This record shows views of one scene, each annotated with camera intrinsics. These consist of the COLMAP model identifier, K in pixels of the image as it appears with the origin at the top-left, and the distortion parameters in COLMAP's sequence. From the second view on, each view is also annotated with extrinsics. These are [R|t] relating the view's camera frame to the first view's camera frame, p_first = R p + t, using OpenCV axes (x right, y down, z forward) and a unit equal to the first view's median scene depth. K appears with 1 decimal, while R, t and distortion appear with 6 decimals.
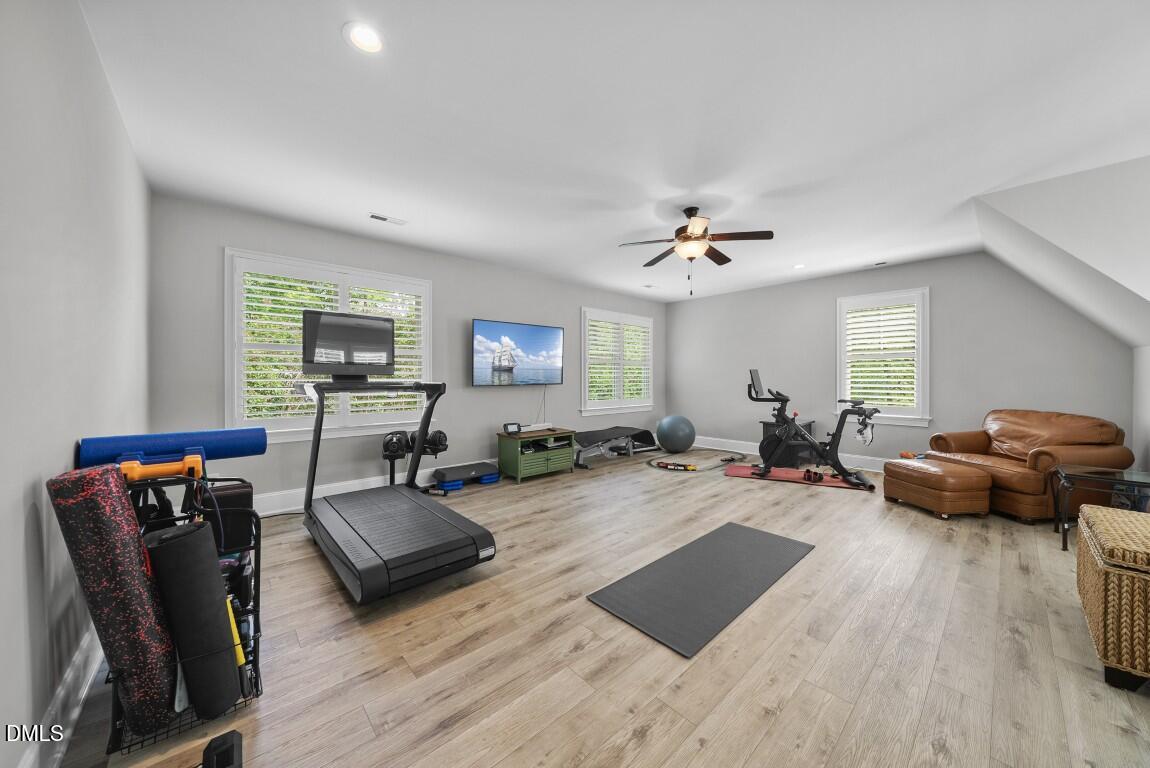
lens RADIAL K [[395.7, 0, 575.0], [0, 395.7, 379.7], [0, 0, 1]] dist [-0.007567, 0.000062]
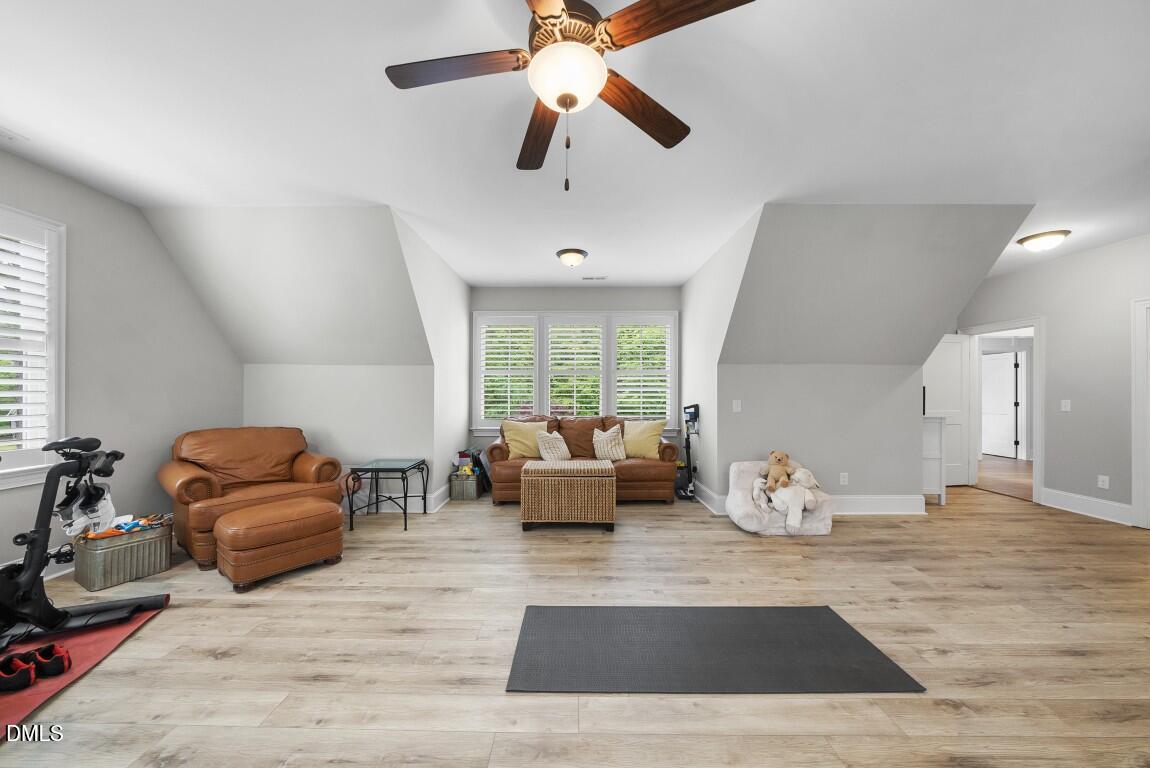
lens RADIAL K [[395.7, 0, 573.4], [0, 395.7, 390.1], [0, 0, 1]] dist [-0.007567, 0.000062]
pose [[-0.731214, 0.002160, 0.682145, 0.010386], [0.001492, 0.999998, -0.001567, -0.007309], [-0.682146, -0.000128, -0.731216, 1.985518]]
